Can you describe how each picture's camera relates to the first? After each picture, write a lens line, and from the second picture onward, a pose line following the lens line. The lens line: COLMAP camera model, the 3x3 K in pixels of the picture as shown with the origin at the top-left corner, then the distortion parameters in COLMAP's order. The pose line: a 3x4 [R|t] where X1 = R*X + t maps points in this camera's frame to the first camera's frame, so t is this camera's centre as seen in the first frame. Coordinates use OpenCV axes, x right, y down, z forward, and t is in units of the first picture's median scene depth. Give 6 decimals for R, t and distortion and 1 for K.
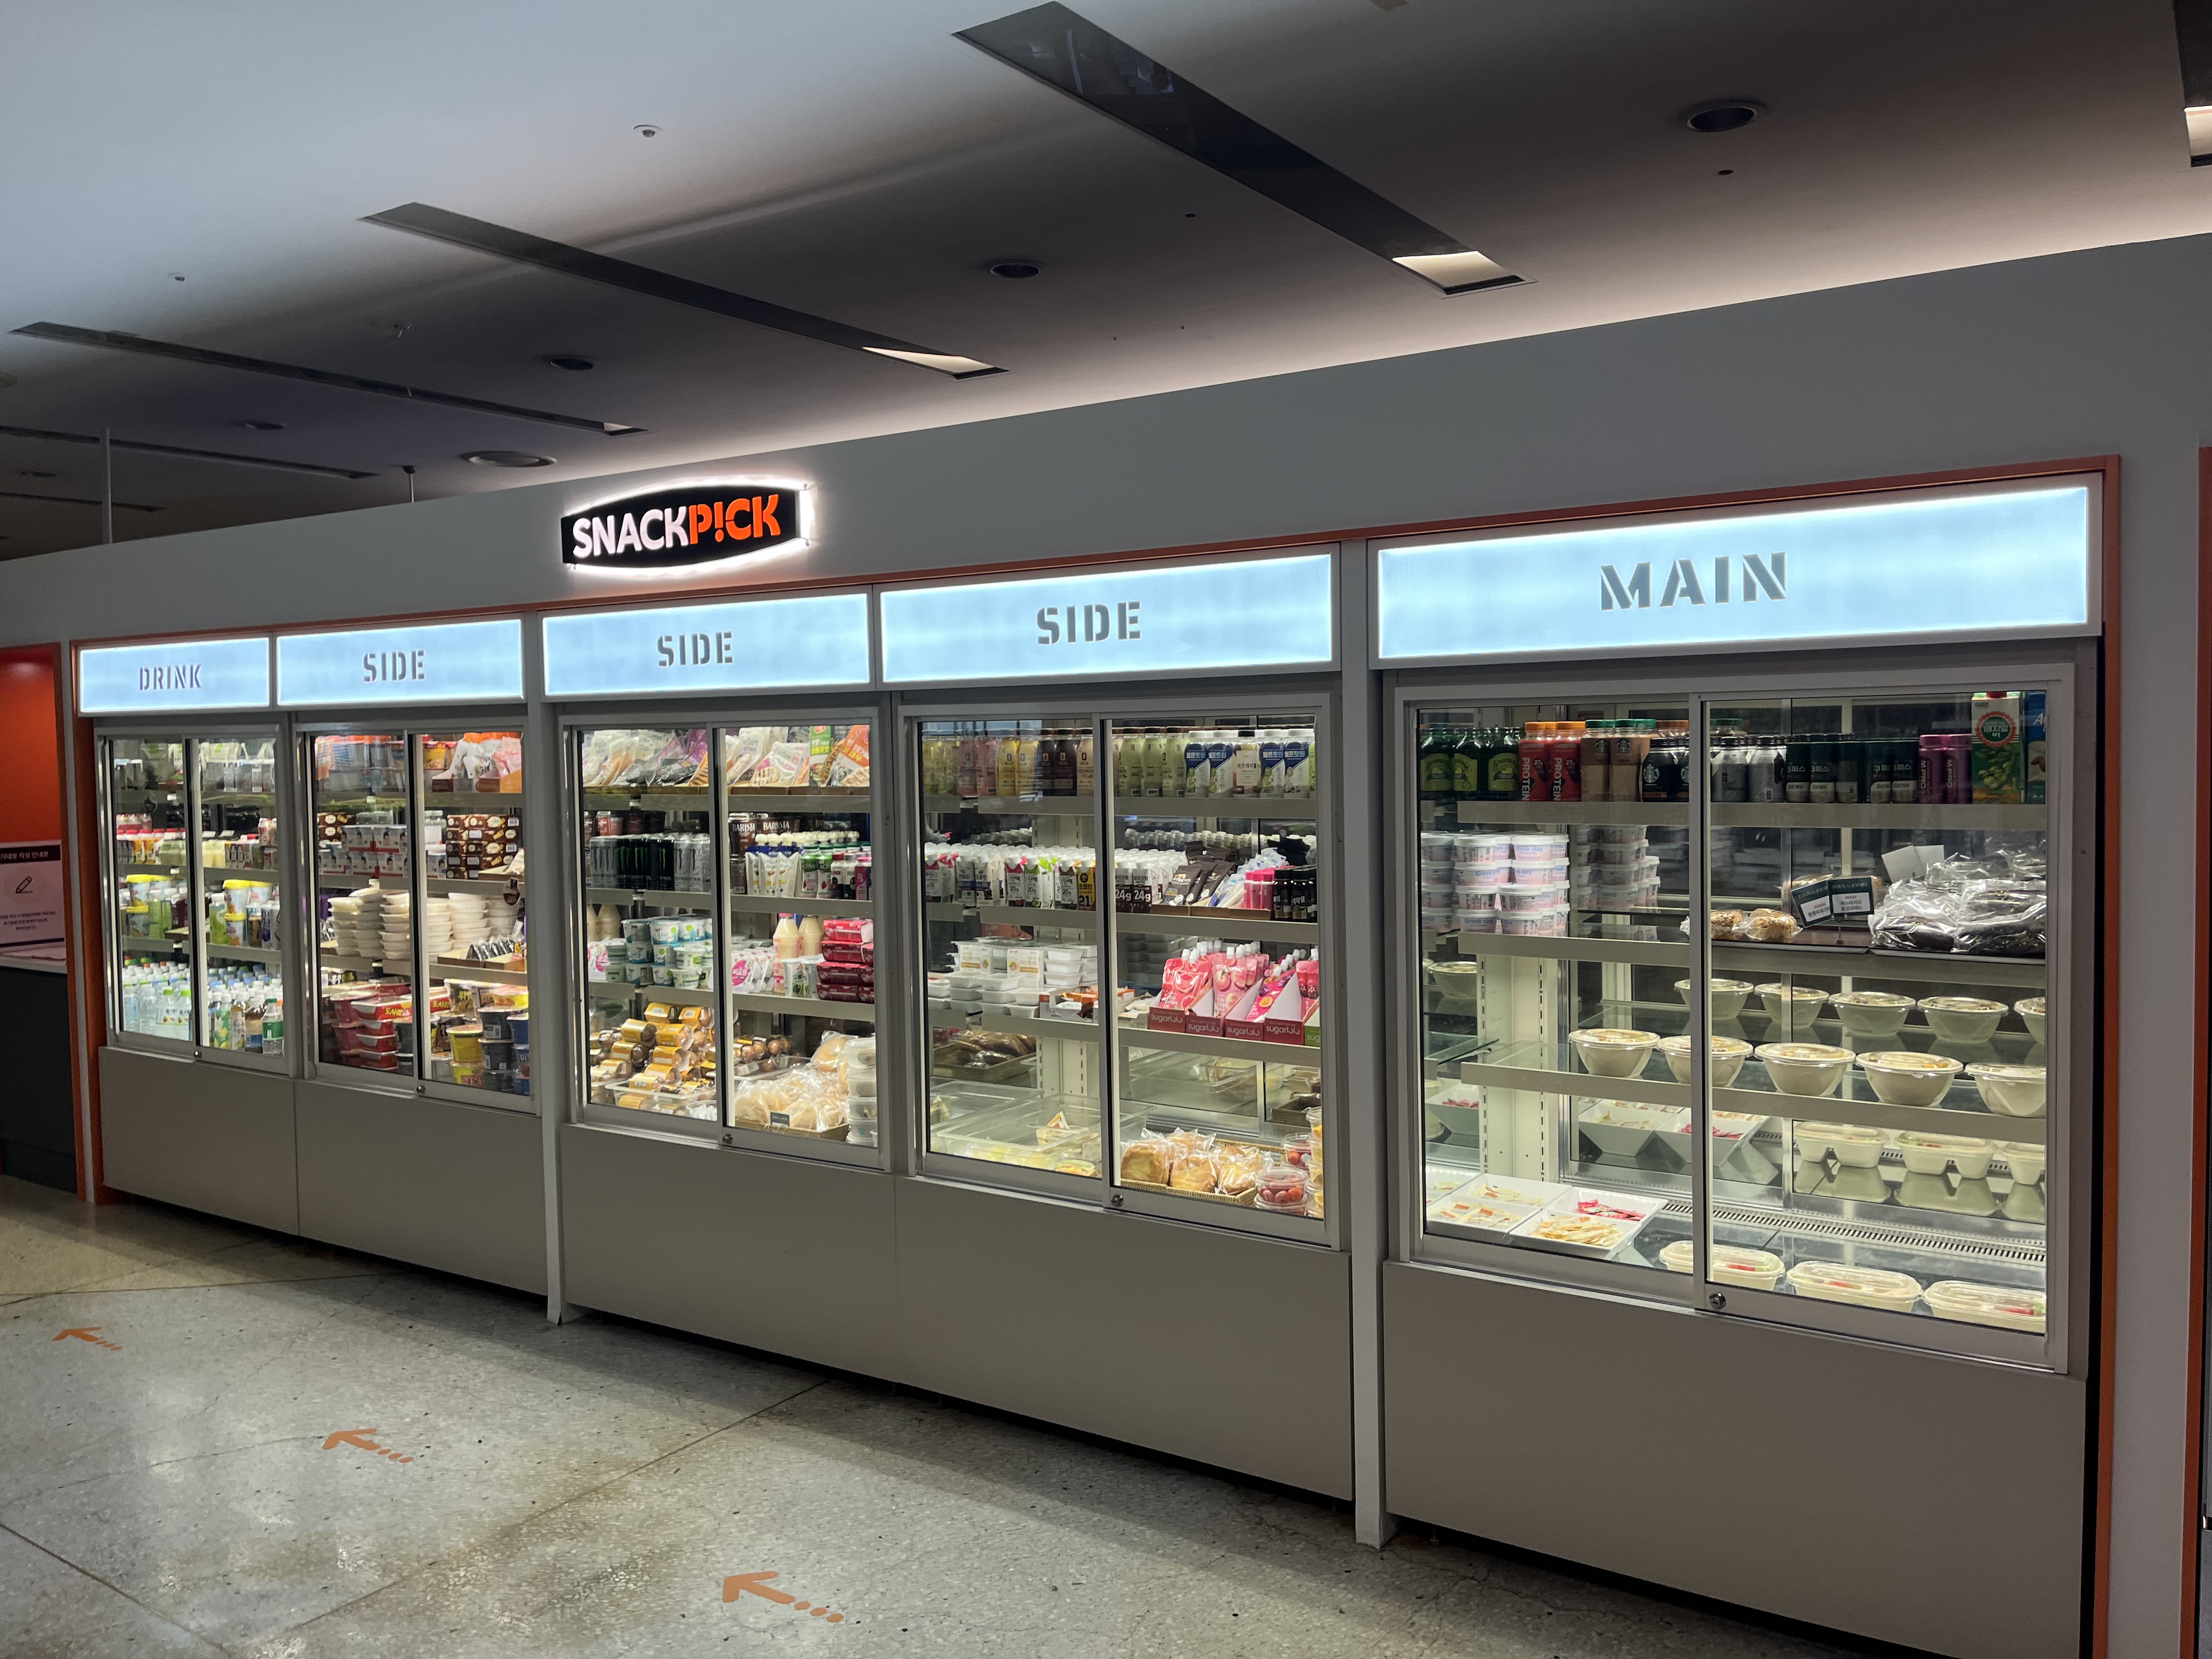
lens RADIAL K [[1692.9, 0, 1108.4], [0, 1692.9, 817.4], [0, 0, 1]] dist [0.040821, -0.052974]
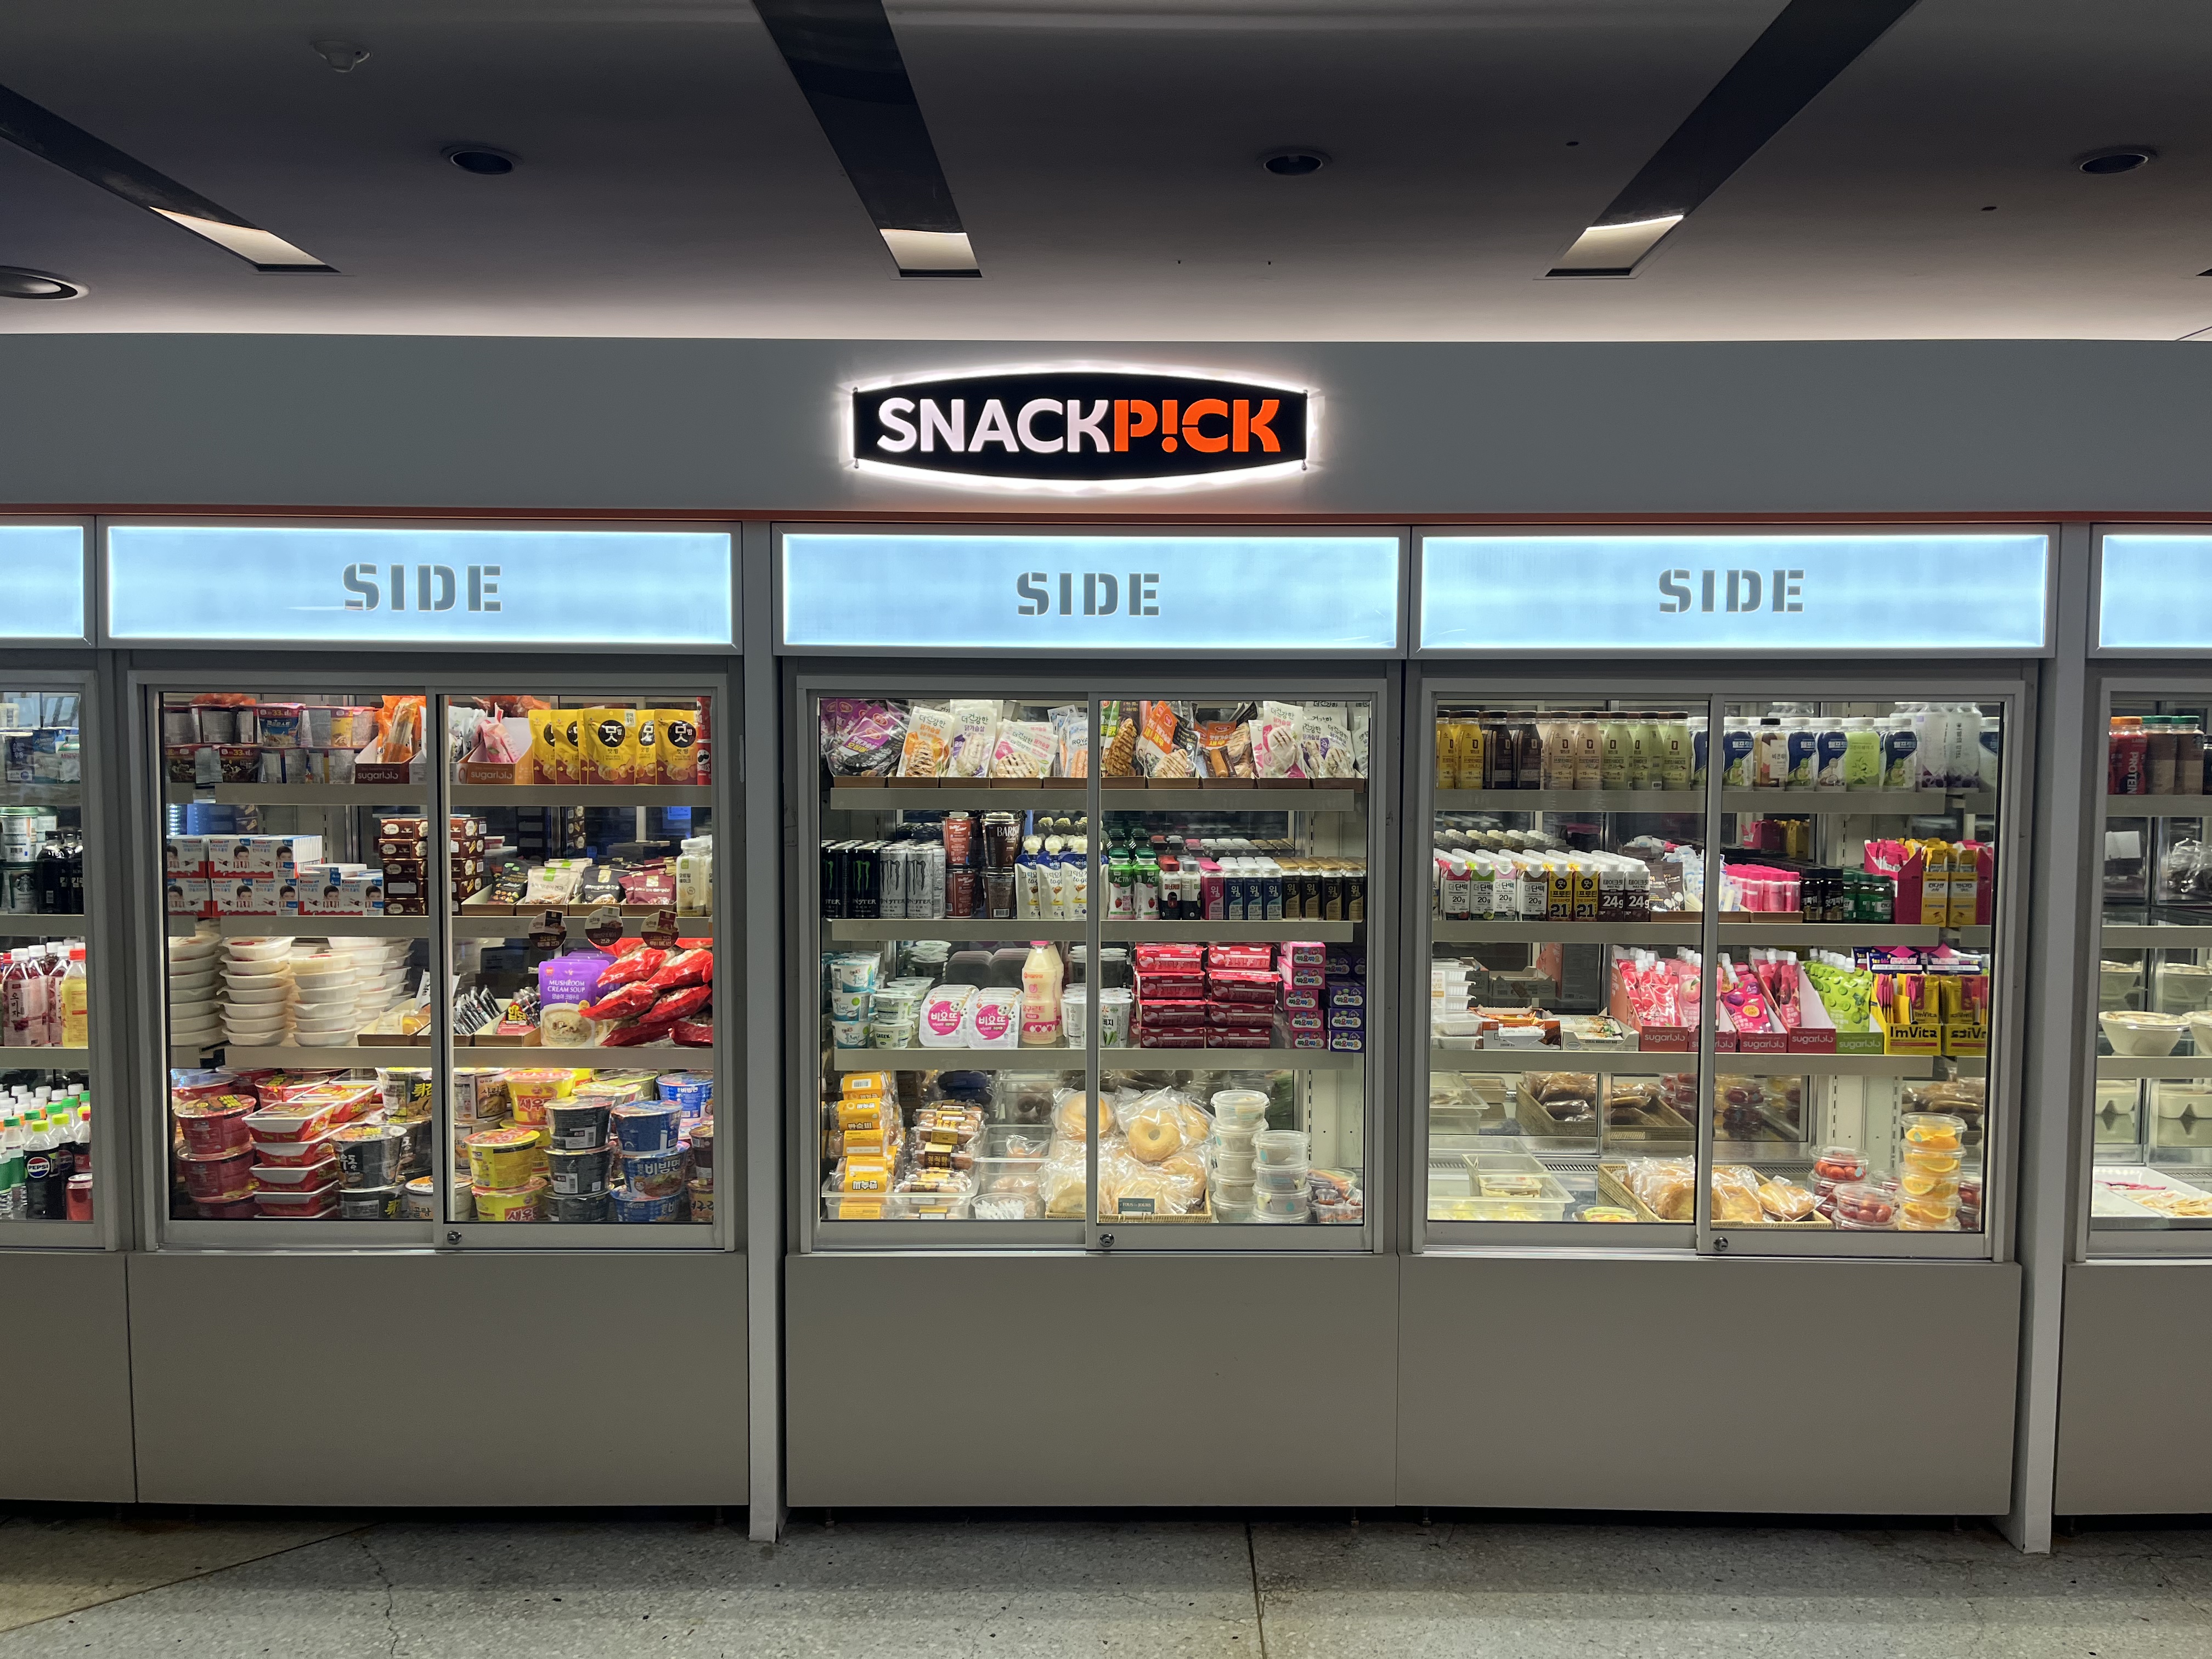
lens RADIAL K [[1692.9, 0, 1108.4], [0, 1692.9, 832.3], [0, 0, 1]] dist [0.040821, -0.052974]
pose [[0.838985, -0.009634, 0.544069, -0.652558], [0.007256, 0.999952, 0.006517, 0.001840], [-0.544106, -0.001520, 0.839015, 0.373451]]
